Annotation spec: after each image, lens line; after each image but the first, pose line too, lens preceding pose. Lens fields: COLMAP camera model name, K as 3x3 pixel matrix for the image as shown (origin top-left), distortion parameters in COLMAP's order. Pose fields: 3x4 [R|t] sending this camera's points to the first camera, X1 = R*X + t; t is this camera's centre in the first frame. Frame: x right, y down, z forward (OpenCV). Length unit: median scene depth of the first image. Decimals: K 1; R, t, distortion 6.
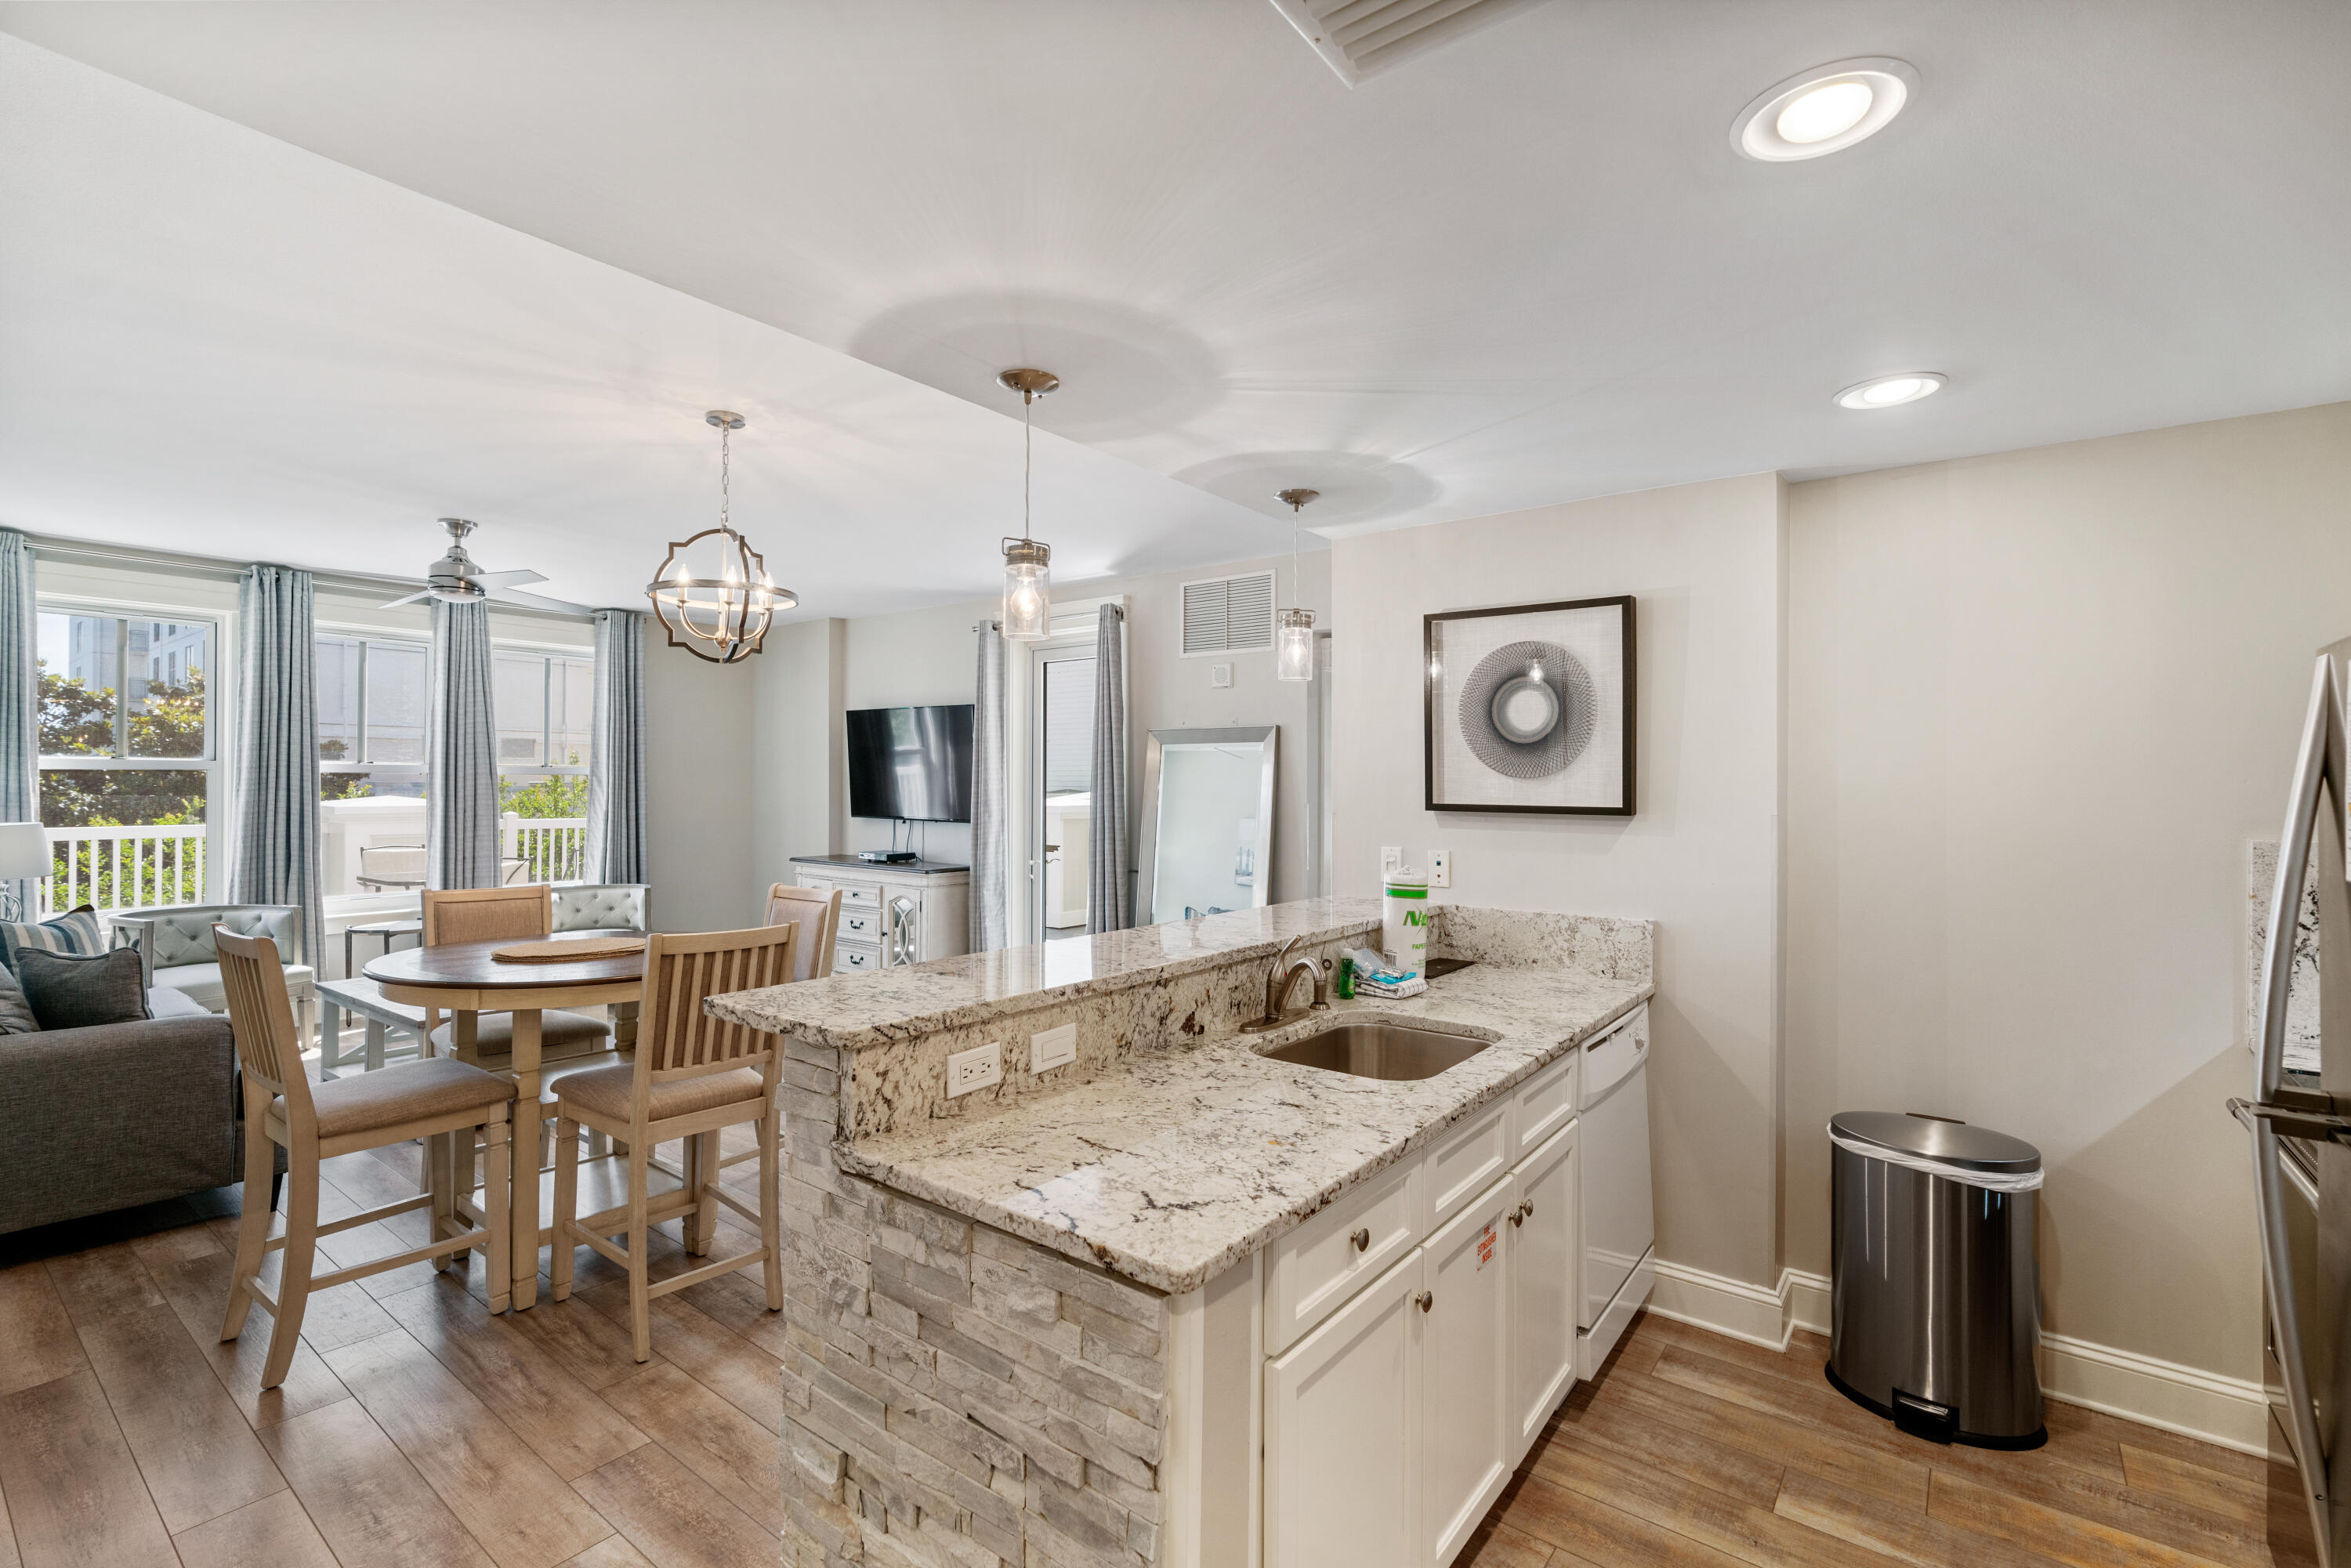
lens RADIAL K [[1054.5, 0, 1170.6], [0, 1054.5, 775.7], [0, 0, 1]] dist [-0.007606, 0.005980]
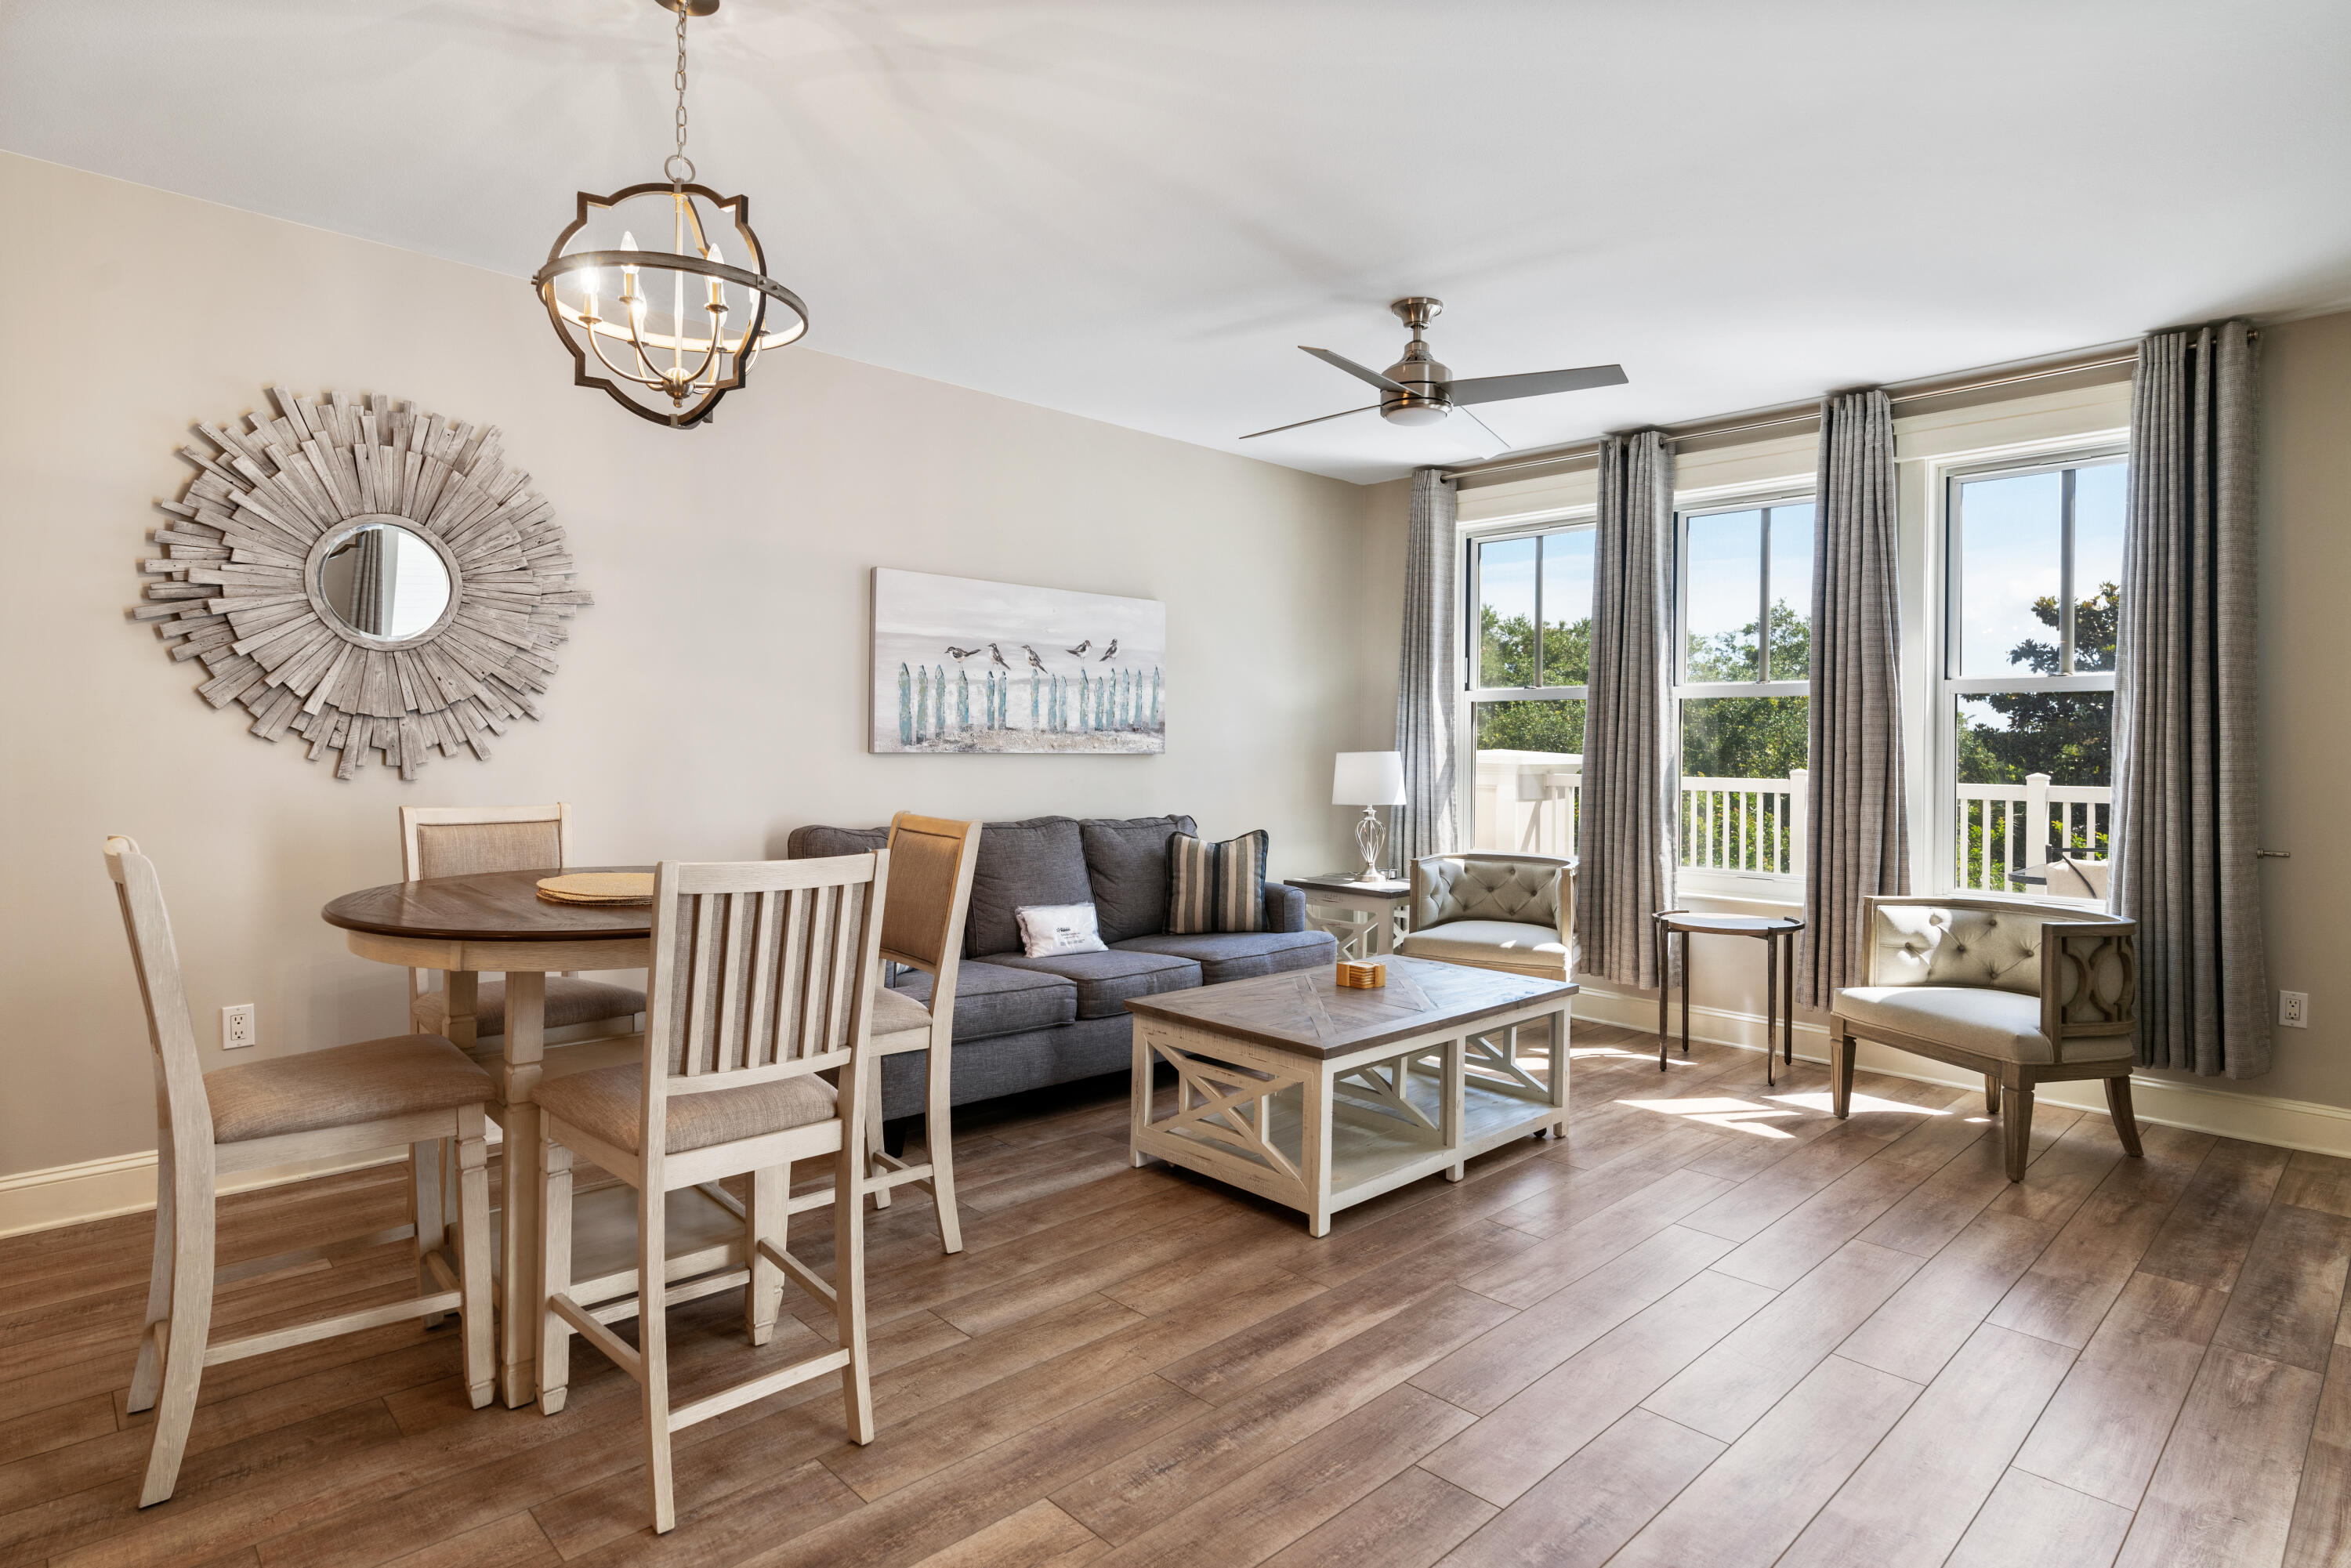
lens RADIAL K [[1245.2, 0, 1214.2], [0, 1245.2, 749.9], [0, 0, 1]] dist [-0.001496, -0.000082]
pose [[-0.123100, -0.000294, -0.992394, 0.241178], [0.004348, 0.999990, -0.000836, 0.082193], [0.992385, -0.004418, -0.123098, 1.955205]]
